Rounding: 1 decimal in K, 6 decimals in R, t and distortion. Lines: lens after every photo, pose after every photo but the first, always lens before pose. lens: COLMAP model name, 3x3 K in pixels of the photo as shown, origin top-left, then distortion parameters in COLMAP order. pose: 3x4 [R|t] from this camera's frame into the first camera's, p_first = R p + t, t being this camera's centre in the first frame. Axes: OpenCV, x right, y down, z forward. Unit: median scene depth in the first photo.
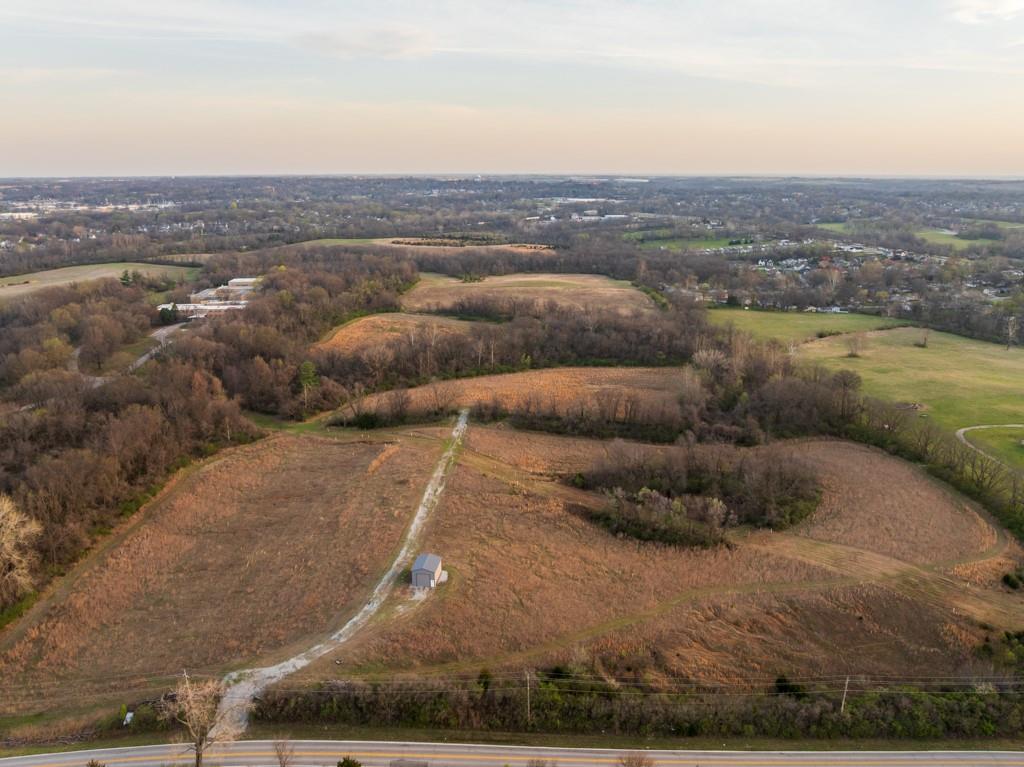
lens RADIAL K [[729.2, 0, 501.1], [0, 729.2, 381.1], [0, 0, 1]] dist [-0.046023, 0.016313]
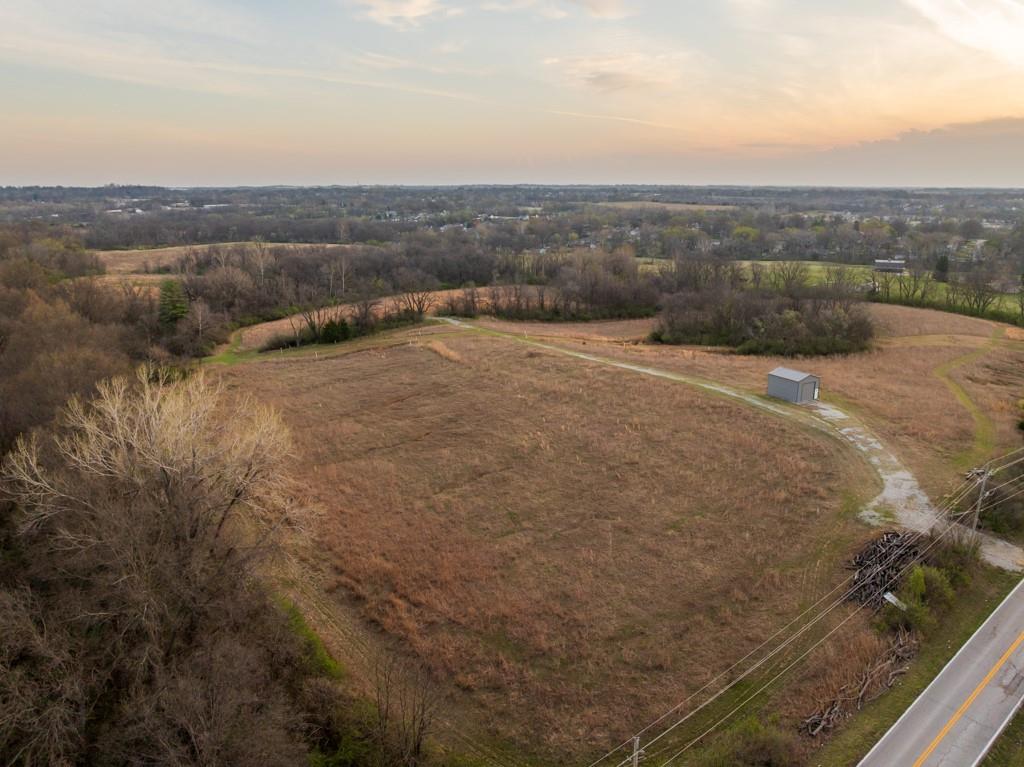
lens RADIAL K [[729.2, 0, 511.9], [0, 729.2, 374.3], [0, 0, 1]] dist [-0.046023, 0.016313]
pose [[0.810398, -0.140255, 0.568844, -0.692876], [0.156304, 0.987490, 0.020800, 0.166261], [-0.564645, 0.072056, 0.822182, 0.475298]]
